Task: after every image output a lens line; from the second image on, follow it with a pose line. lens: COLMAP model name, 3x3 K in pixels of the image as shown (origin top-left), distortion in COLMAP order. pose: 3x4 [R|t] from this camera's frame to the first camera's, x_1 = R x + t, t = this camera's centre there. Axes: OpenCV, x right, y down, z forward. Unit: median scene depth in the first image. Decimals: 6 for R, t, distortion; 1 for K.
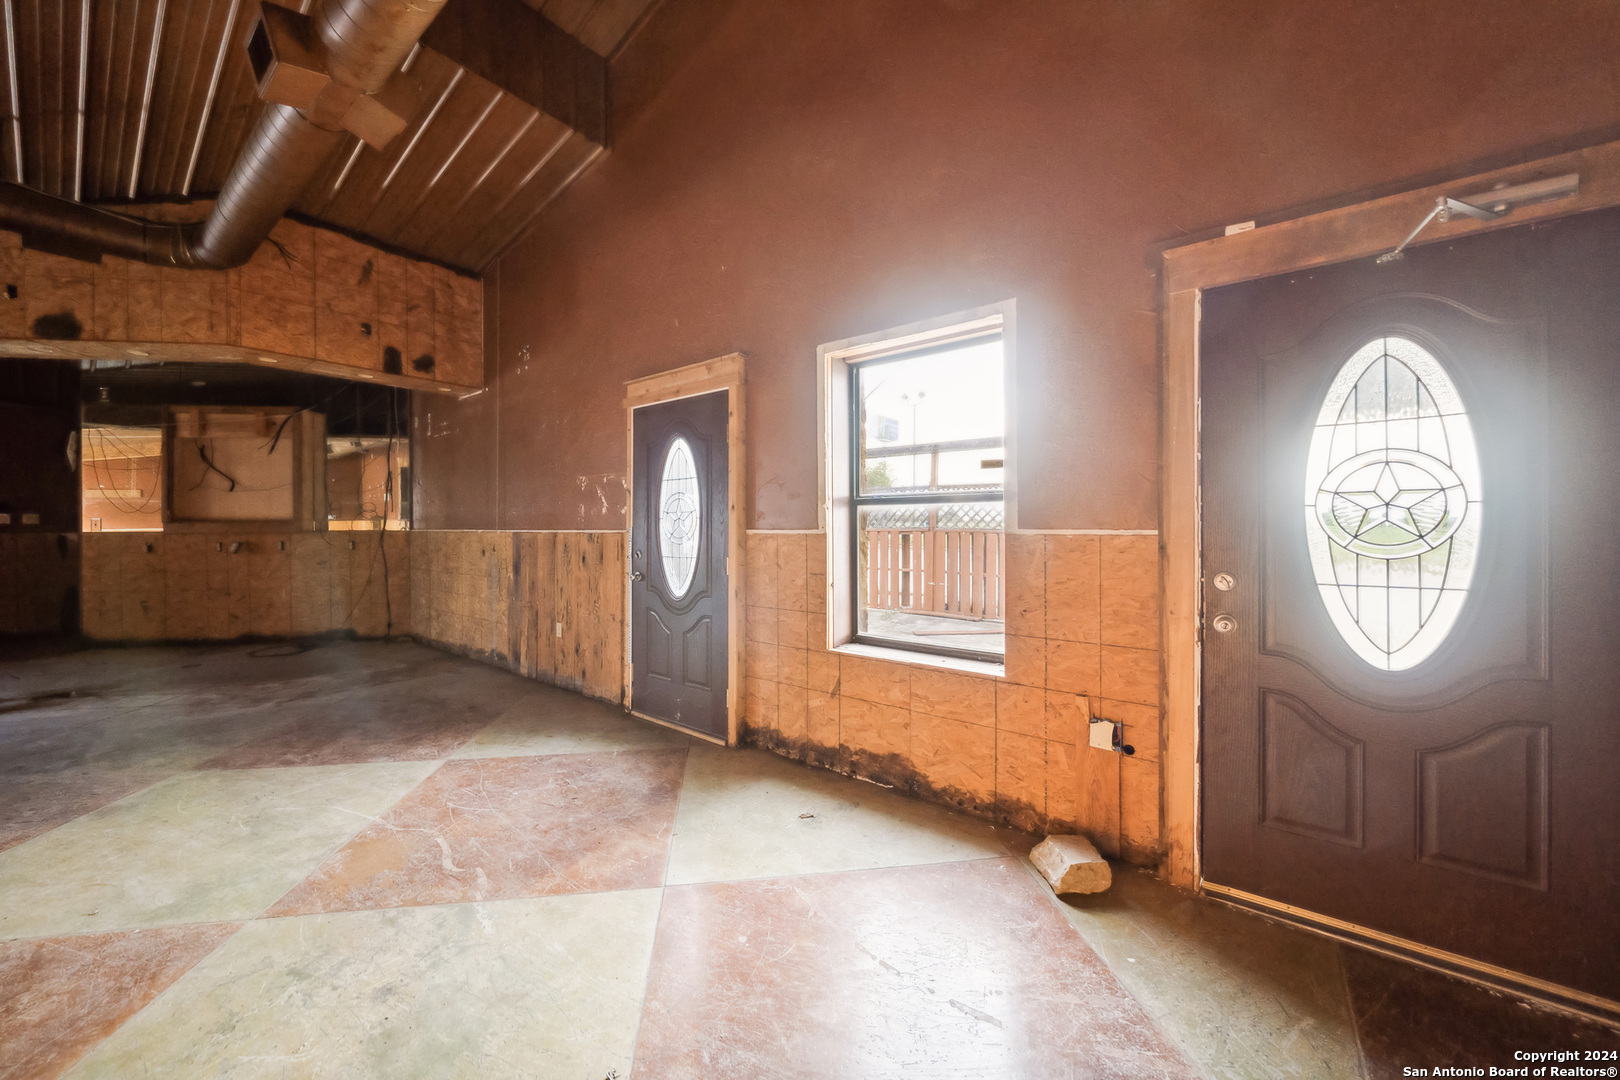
lens RADIAL K [[574.9, 0, 808.8], [0, 574.9, 531.1], [0, 0, 1]] dist [0.002627, 0.000099]
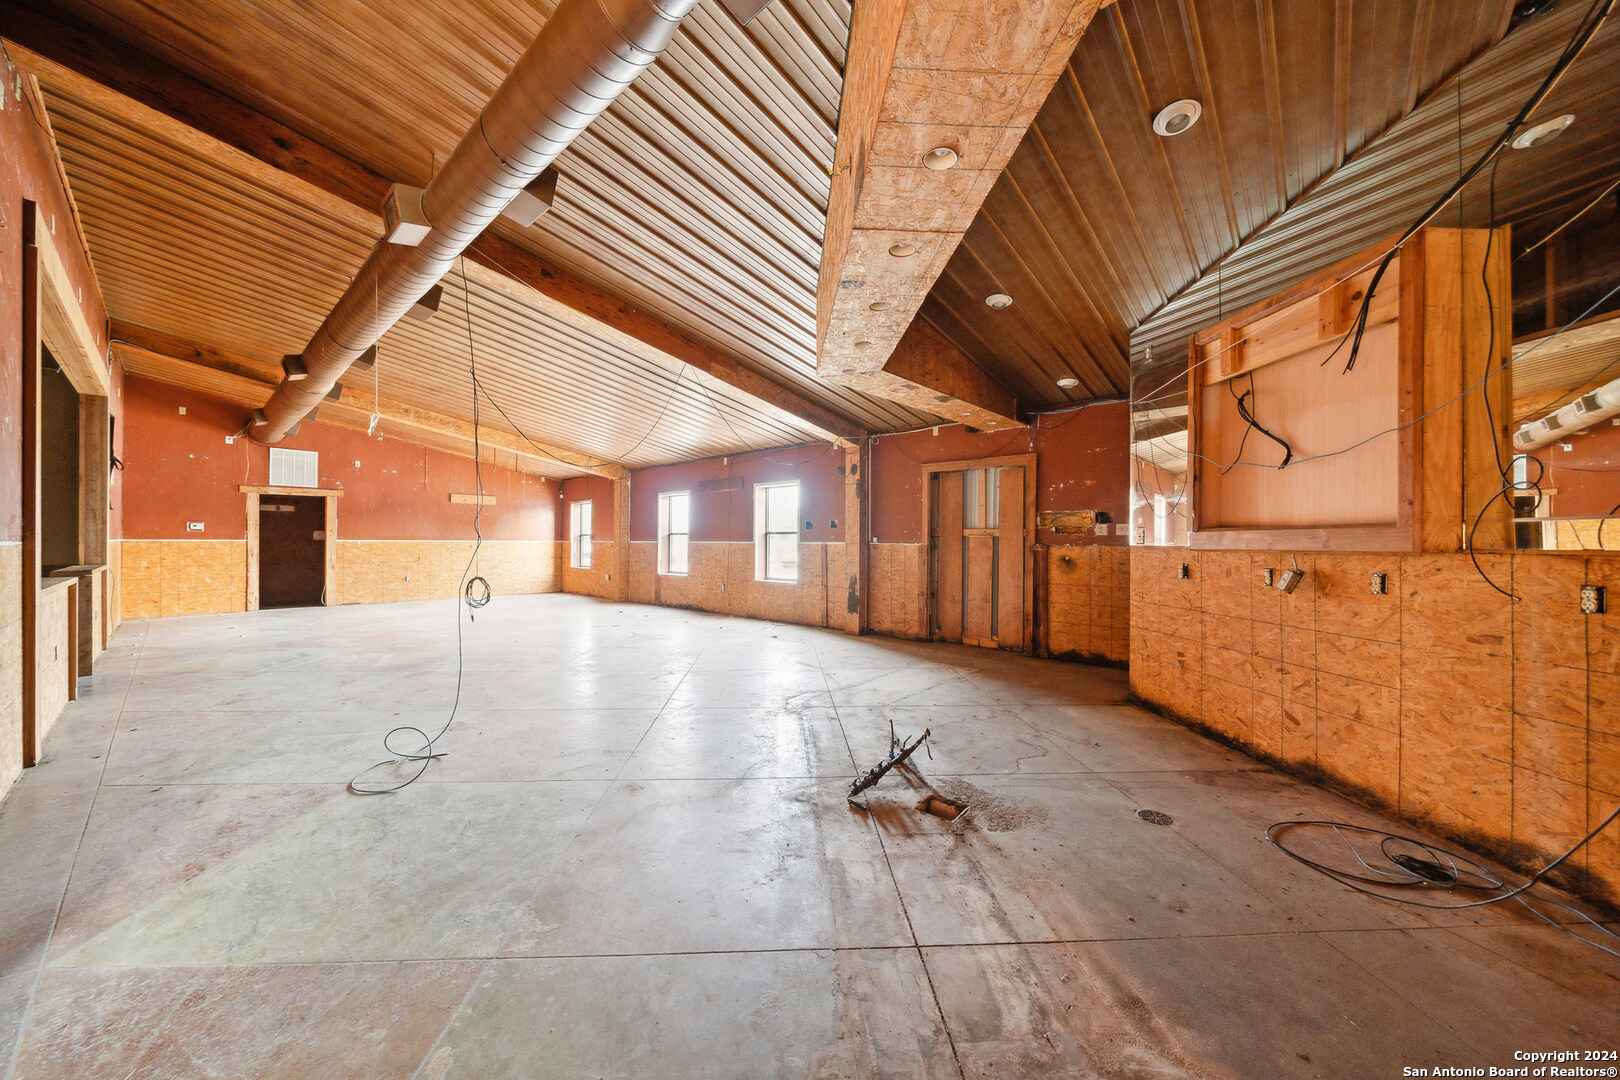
lens RADIAL K [[574.9, 0, 809.4], [0, 574.9, 538.5], [0, 0, 1]] dist [0.002627, 0.000099]
pose [[-0.060836, -0.000261, -0.998148, -0.471491], [0.005299, 0.999986, -0.000585, -0.009575], [0.998134, -0.005325, -0.060834, 0.613718]]
